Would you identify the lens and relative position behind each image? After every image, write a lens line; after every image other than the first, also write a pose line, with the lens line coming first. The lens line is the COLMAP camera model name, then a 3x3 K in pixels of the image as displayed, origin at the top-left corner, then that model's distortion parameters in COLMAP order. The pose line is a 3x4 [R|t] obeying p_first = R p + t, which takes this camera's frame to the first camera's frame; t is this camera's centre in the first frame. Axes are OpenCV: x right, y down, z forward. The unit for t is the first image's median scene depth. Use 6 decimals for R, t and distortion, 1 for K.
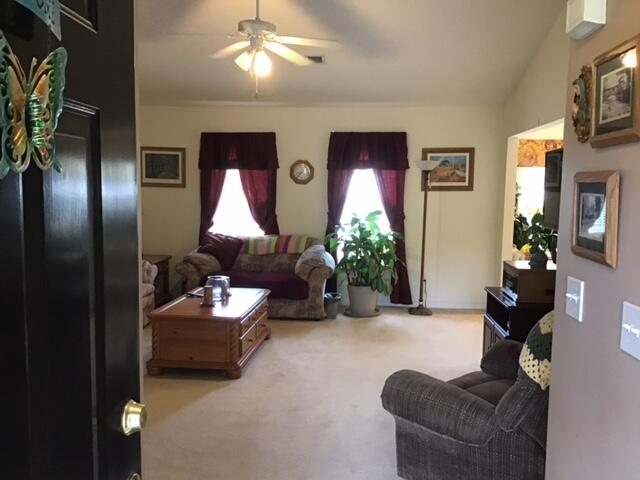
lens RADIAL K [[573.4, 0, 319.7], [0, 573.4, 239.8], [0, 0, 1]] dist [0.017437, -0.050225]
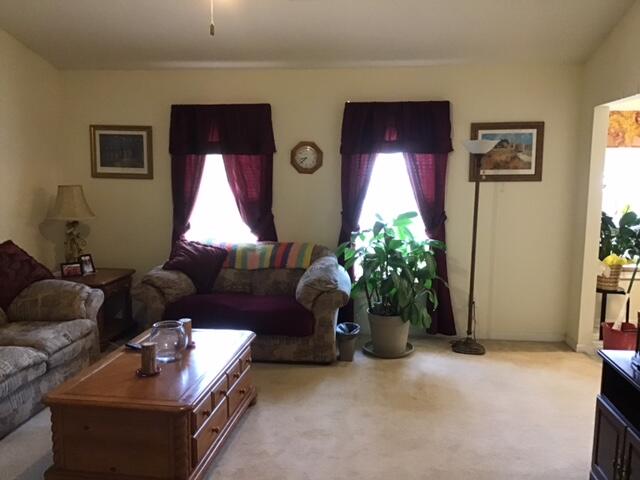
lens RADIAL K [[573.4, 0, 319.8], [0, 573.4, 240.4], [0, 0, 1]] dist [0.017437, -0.050225]
pose [[0.999482, -0.002980, -0.032039, 0.009891], [0.004051, 0.999434, 0.033409, -0.036442], [0.031921, -0.033522, 0.998928, 0.263771]]
